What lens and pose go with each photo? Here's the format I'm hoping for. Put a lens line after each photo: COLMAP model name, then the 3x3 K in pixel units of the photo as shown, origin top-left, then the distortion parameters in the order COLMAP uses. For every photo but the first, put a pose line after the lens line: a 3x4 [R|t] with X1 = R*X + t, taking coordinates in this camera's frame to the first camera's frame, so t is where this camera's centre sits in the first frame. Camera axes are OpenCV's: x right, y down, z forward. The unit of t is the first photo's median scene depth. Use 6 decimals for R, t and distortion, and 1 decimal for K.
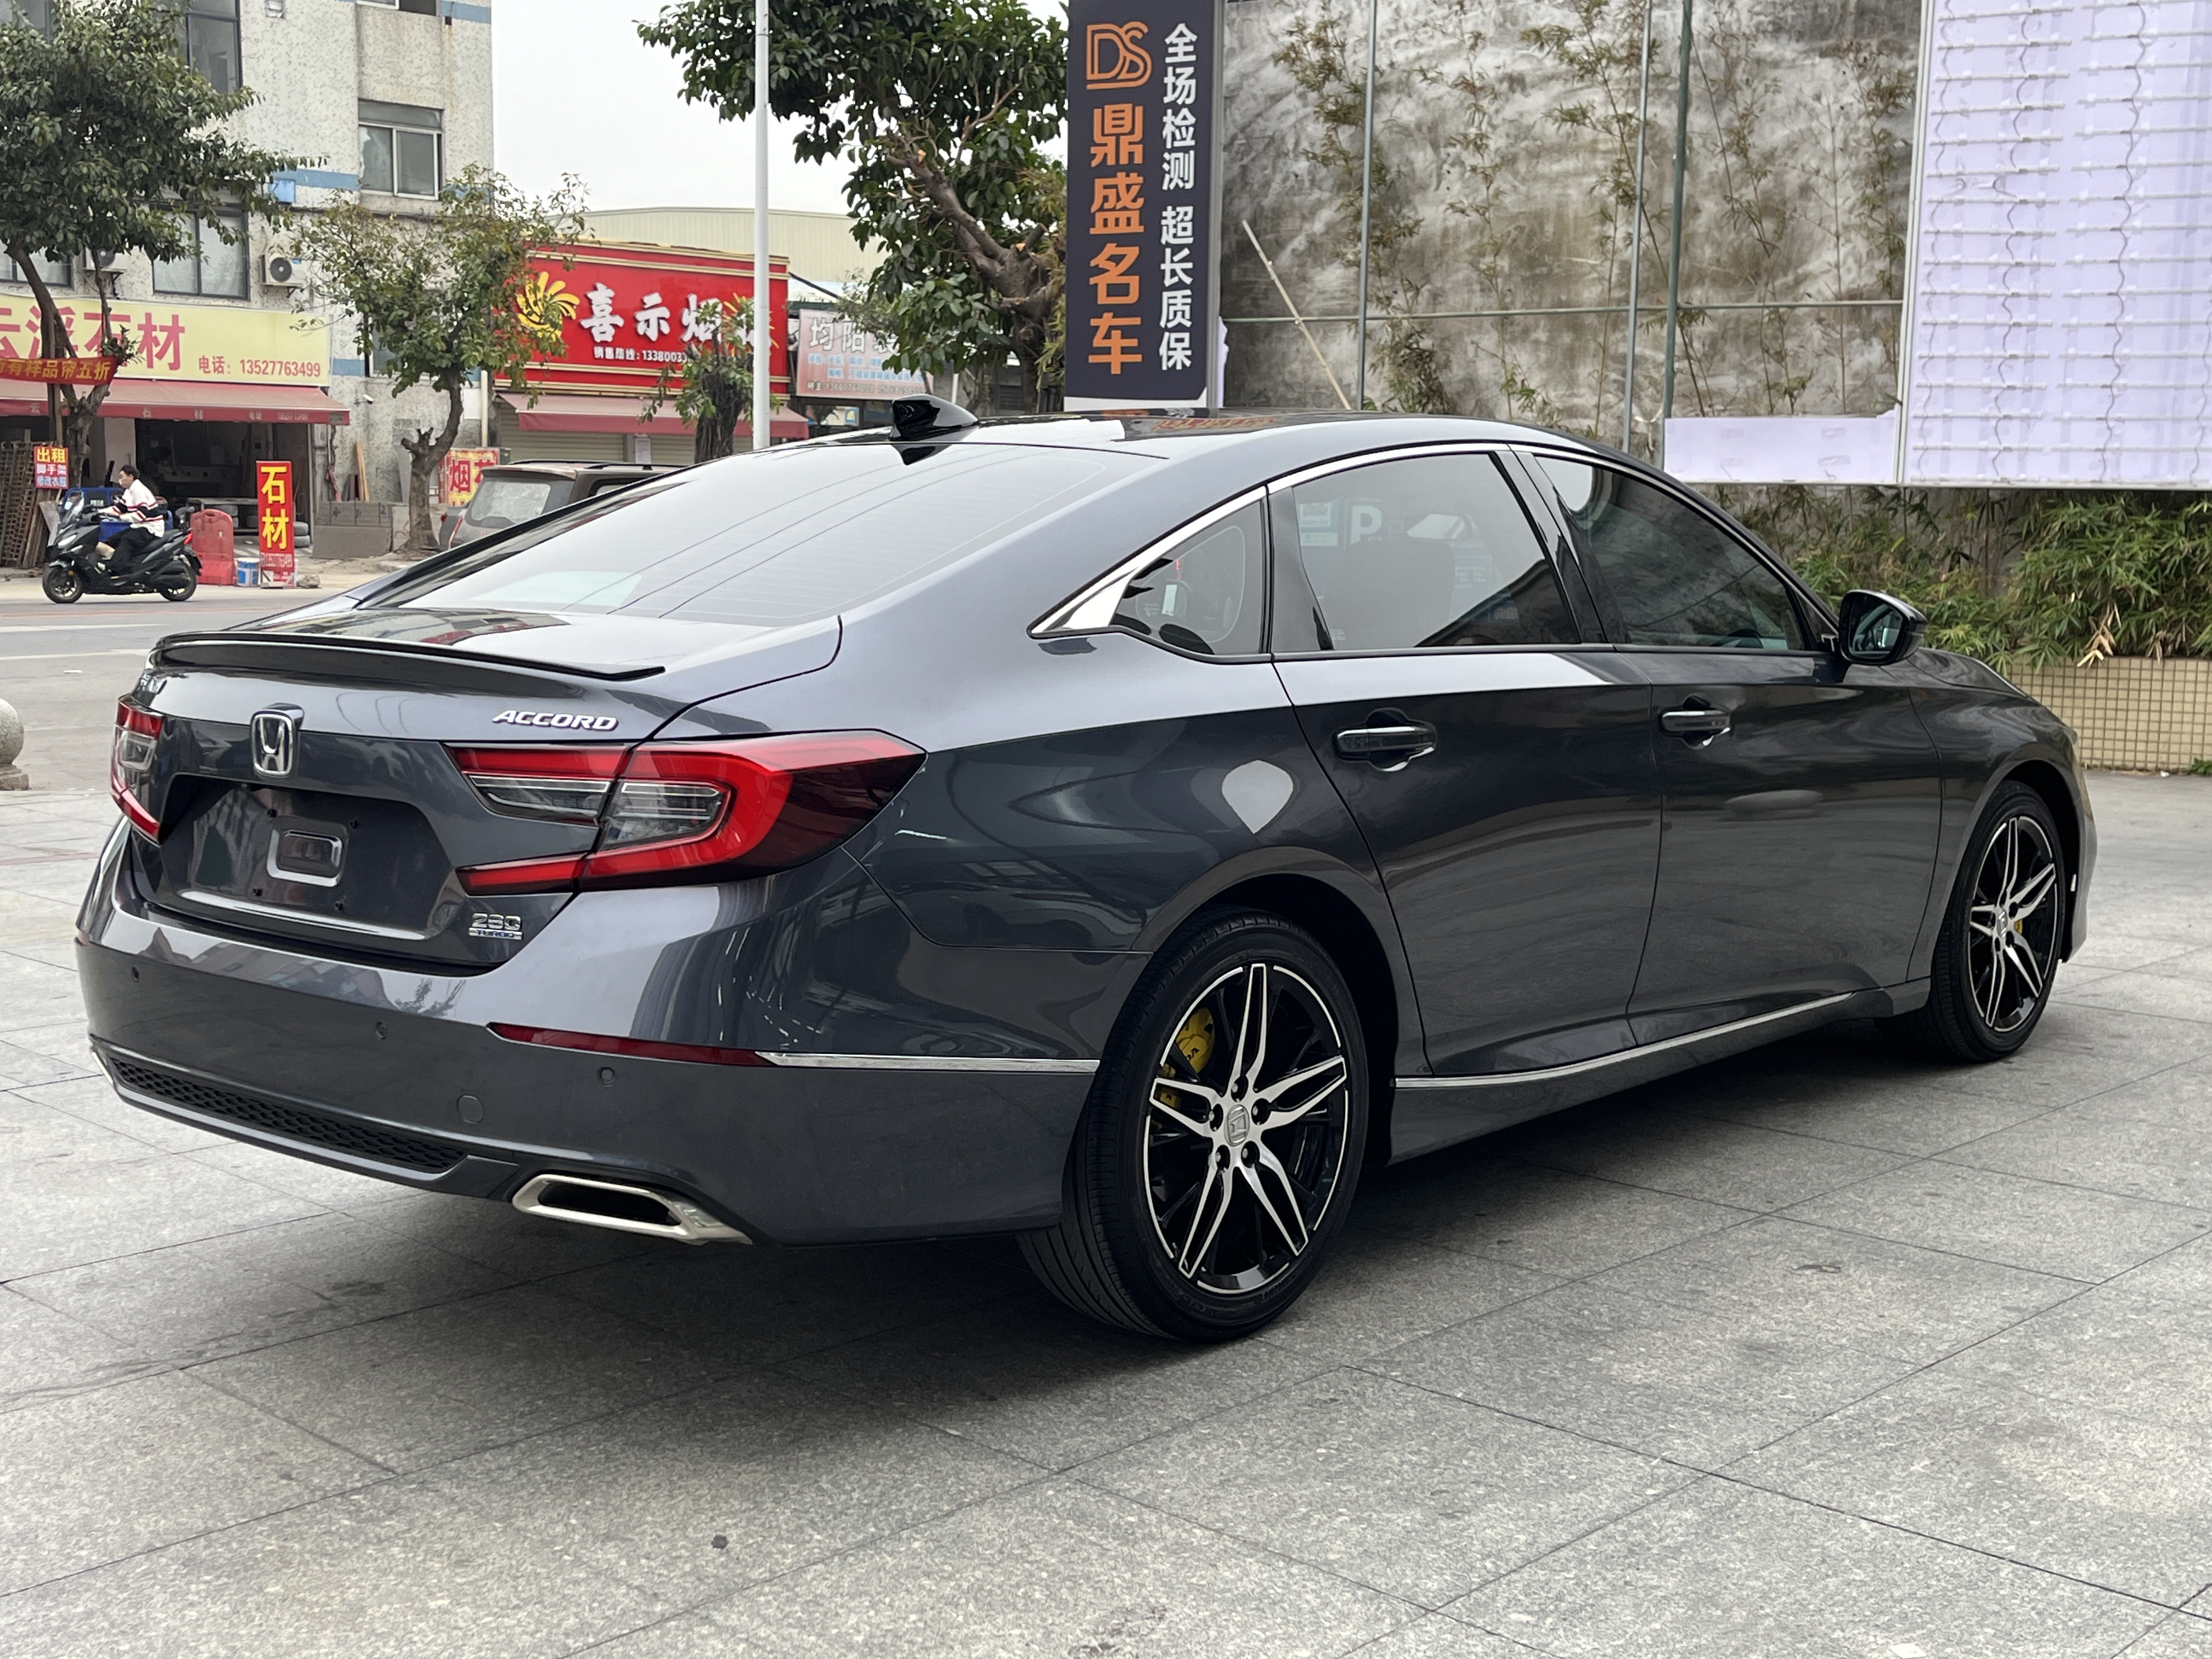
lens RADIAL K [[2613.7, 0, 1090.5], [0, 2613.7, 840.1], [0, 0, 1]] dist [0.045903, -0.058103]
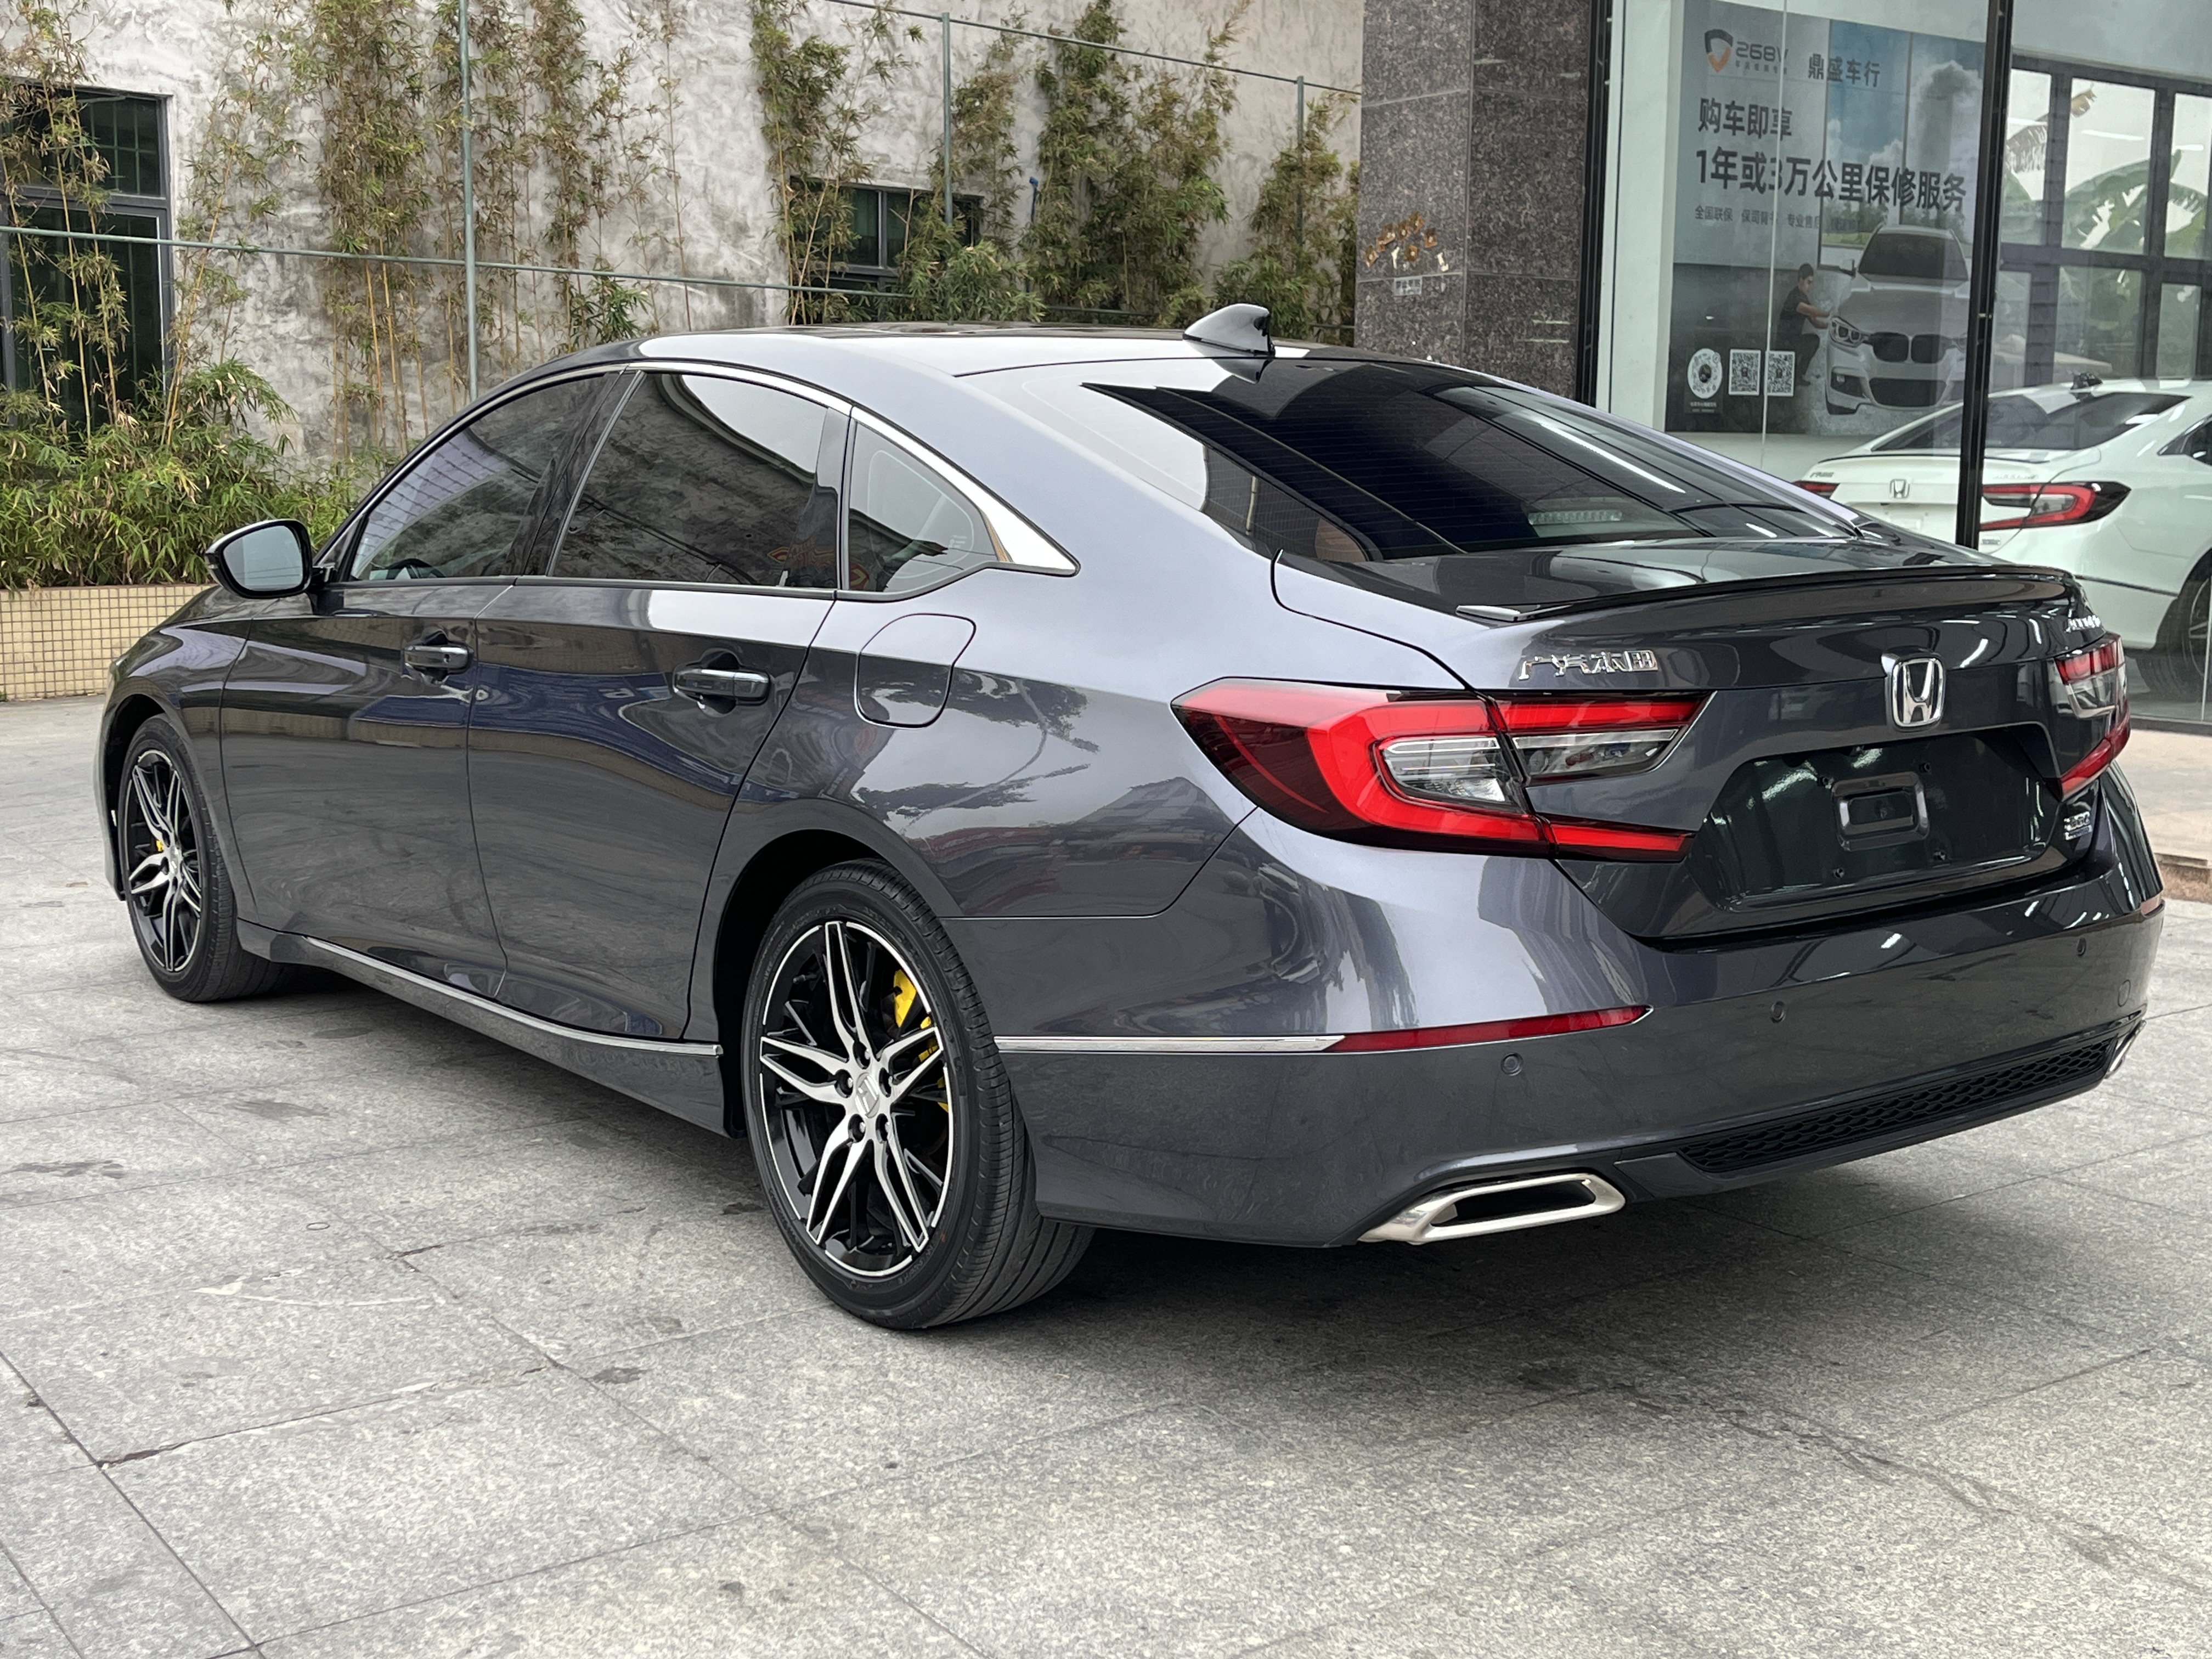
lens RADIAL K [[2613.7, 0, 1090.5], [0, 2613.7, 840.1], [0, 0, 1]] dist [0.045903, -0.058103]
pose [[0.182632, -0.152231, 0.971324, -0.335001], [0.126299, 0.983388, 0.130375, -0.037643], [-0.975035, 0.098867, 0.198825, 0.297860]]
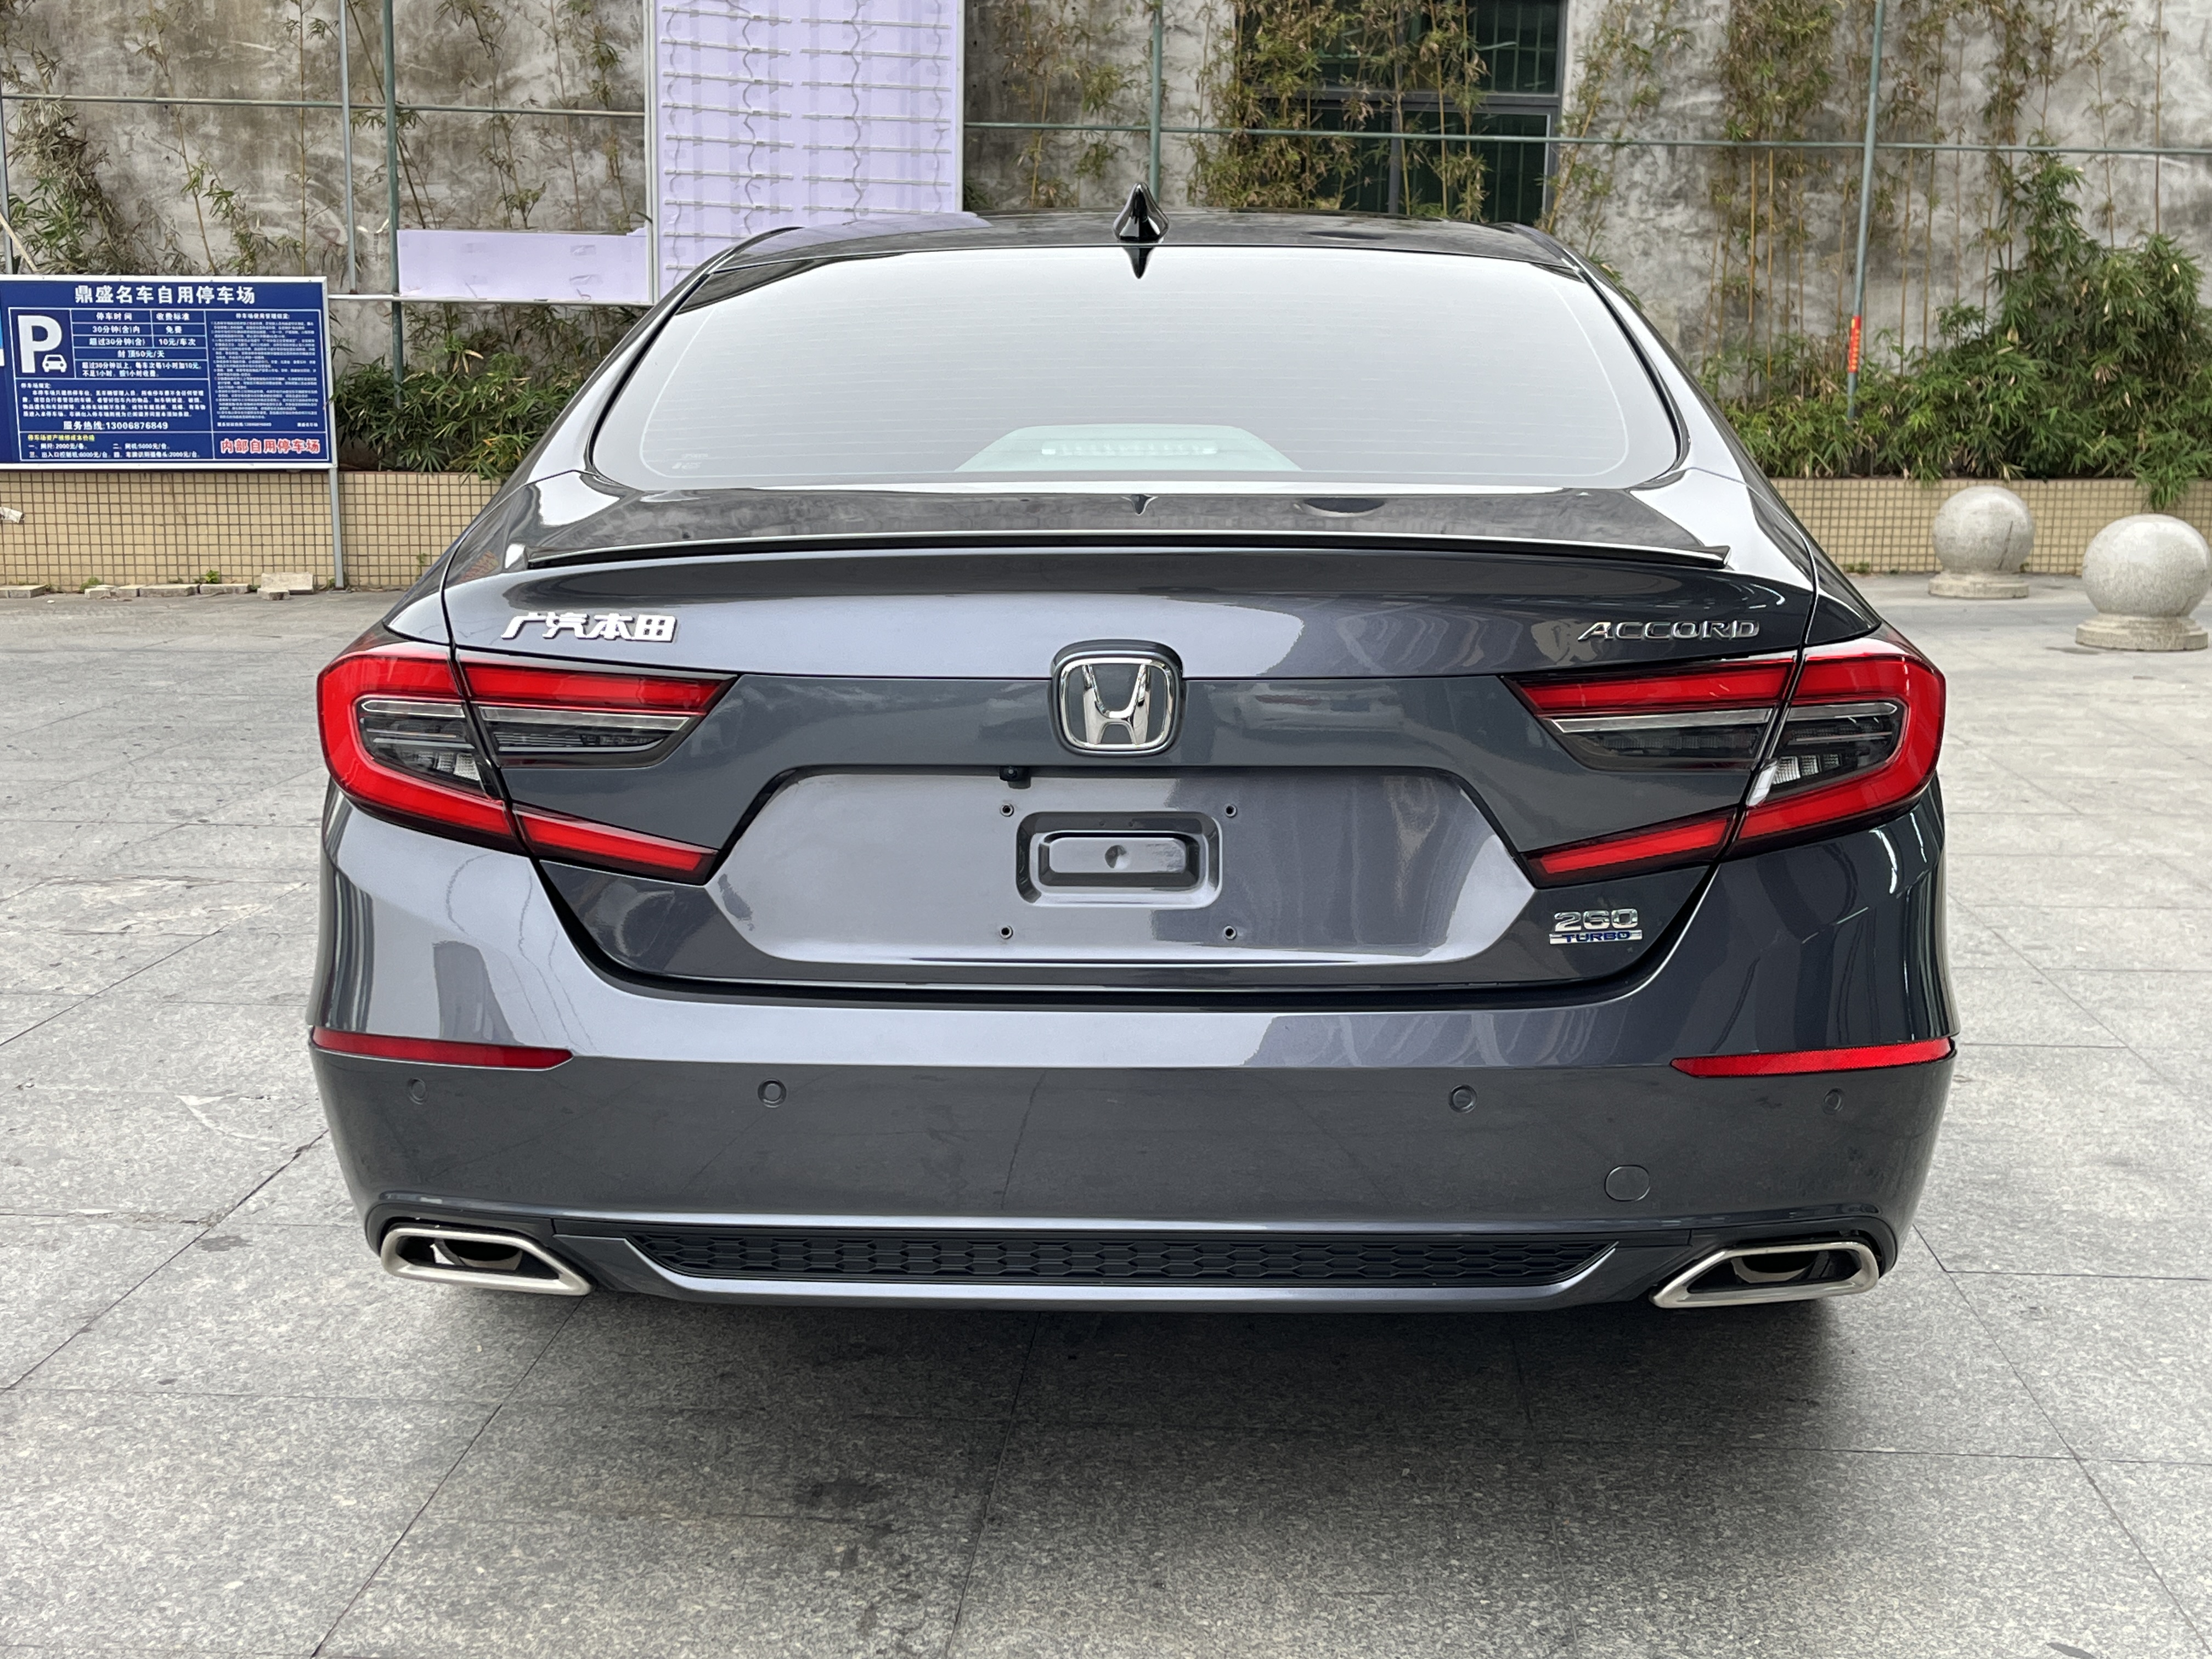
lens RADIAL K [[2613.7, 0, 1090.5], [0, 2613.7, 840.1], [0, 0, 1]] dist [0.045903, -0.058103]
pose [[0.769709, -0.123856, 0.626265, -0.196348], [0.081835, 0.992049, 0.095617, -0.017699], [-0.633128, -0.022347, 0.773725, 0.135573]]
